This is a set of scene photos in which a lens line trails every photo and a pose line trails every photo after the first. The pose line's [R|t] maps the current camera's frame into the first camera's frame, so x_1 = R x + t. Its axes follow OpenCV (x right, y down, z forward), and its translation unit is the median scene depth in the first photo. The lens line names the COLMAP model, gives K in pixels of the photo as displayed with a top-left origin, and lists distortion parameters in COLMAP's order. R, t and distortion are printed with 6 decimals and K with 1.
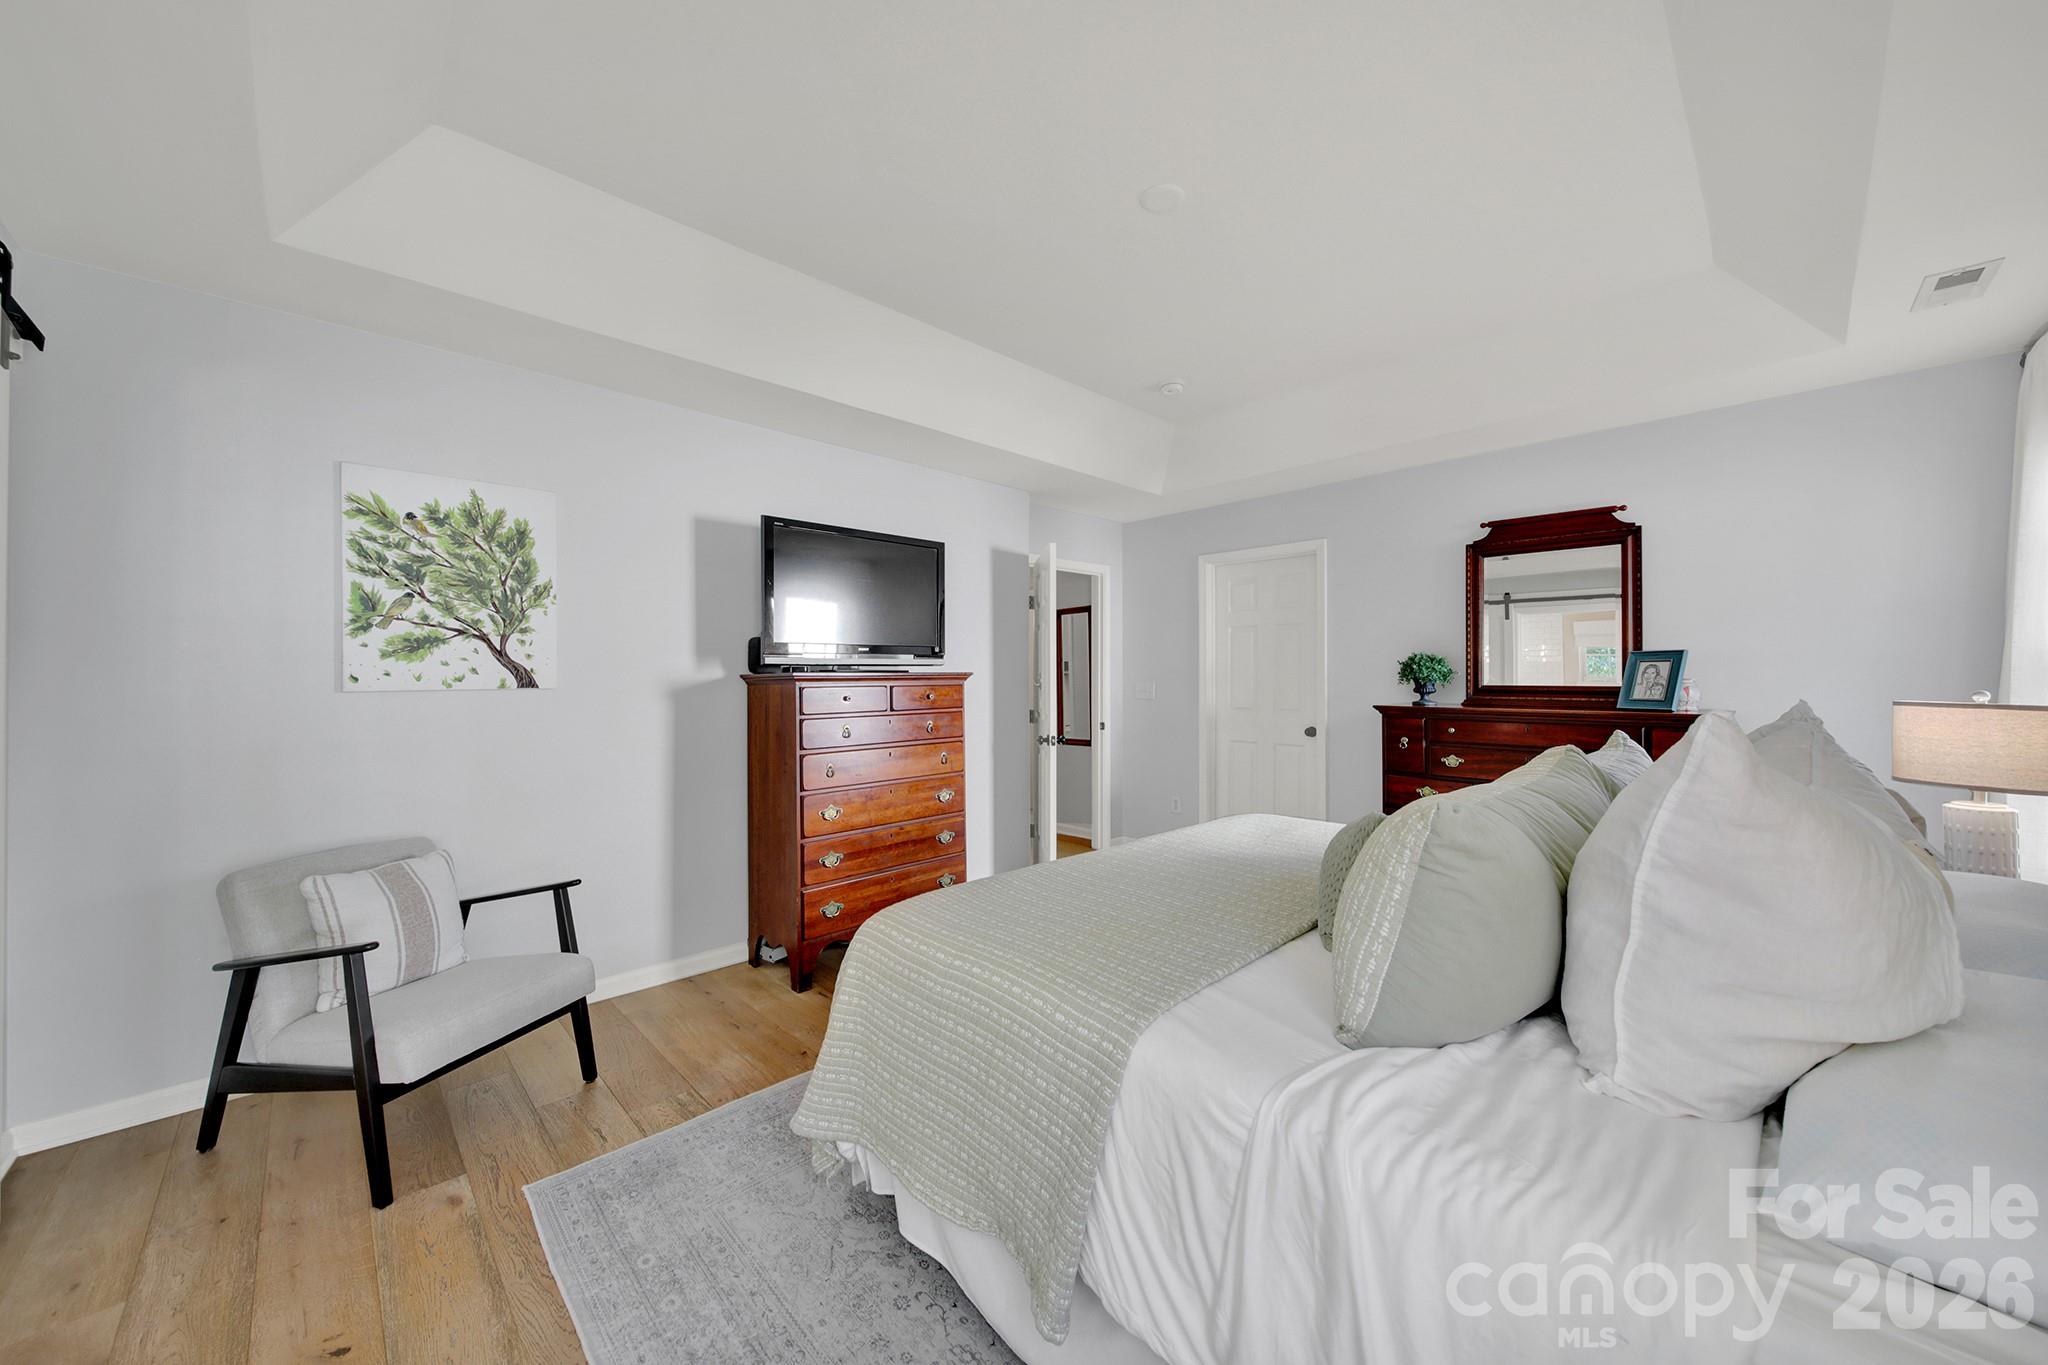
lens RADIAL K [[739.2, 0, 1028.8], [0, 739.2, 681.7], [0, 0, 1]] dist [-0.000641, -0.000904]
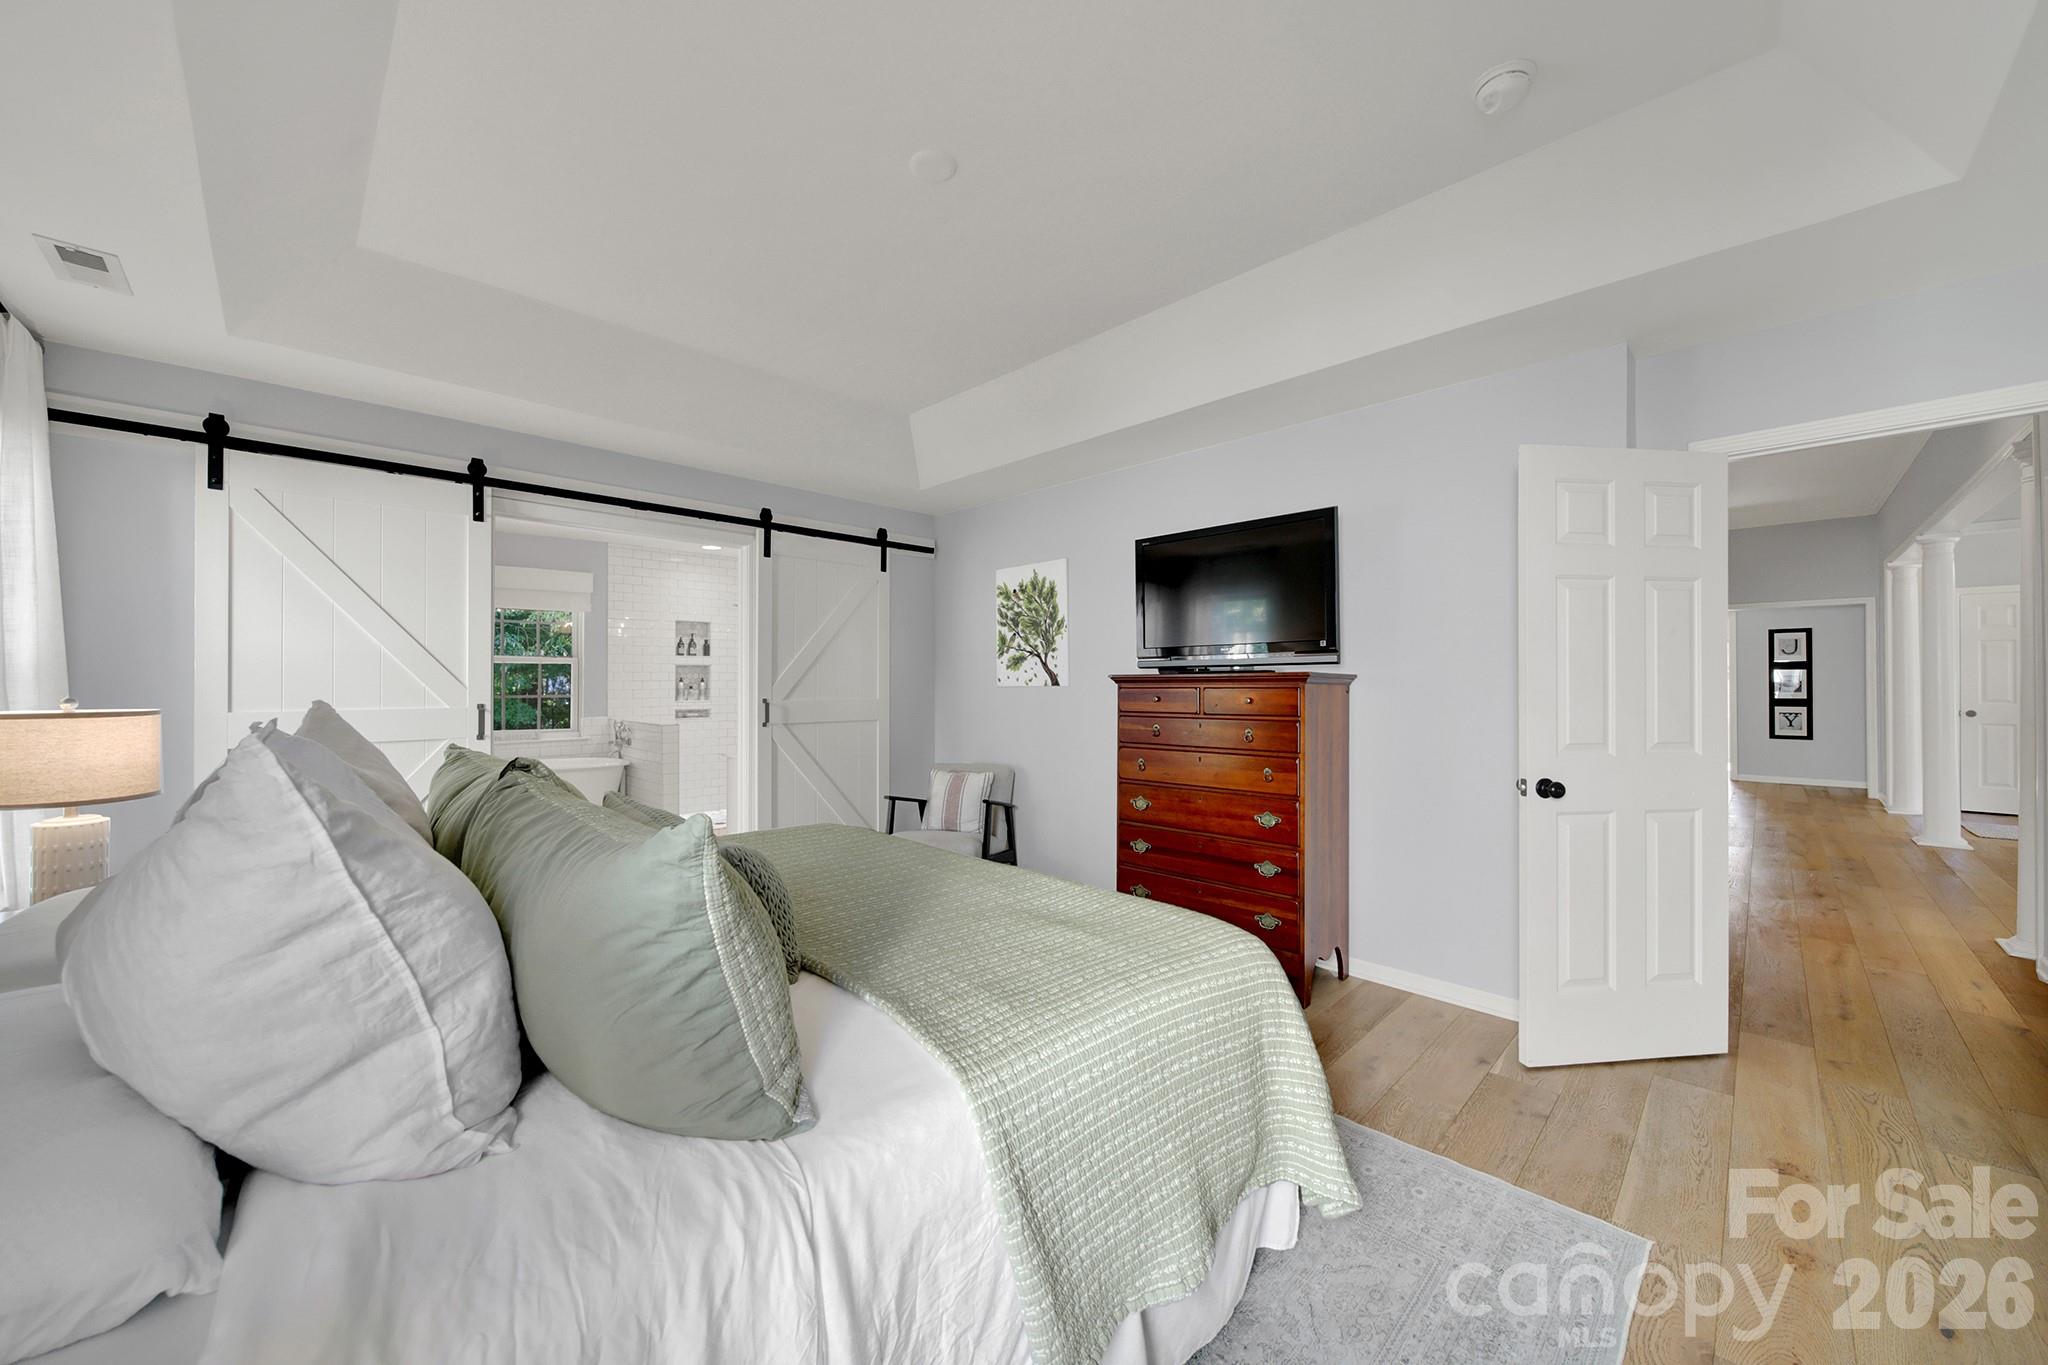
lens RADIAL K [[739.2, 0, 1014.8], [0, 739.2, 677.6], [0, 0, 1]] dist [-0.000641, -0.000904]
pose [[0.017072, -0.001763, -0.999853, 0.942752], [-0.001878, 0.999997, -0.001795, -0.006127], [0.999852, 0.001908, 0.017069, 0.916562]]
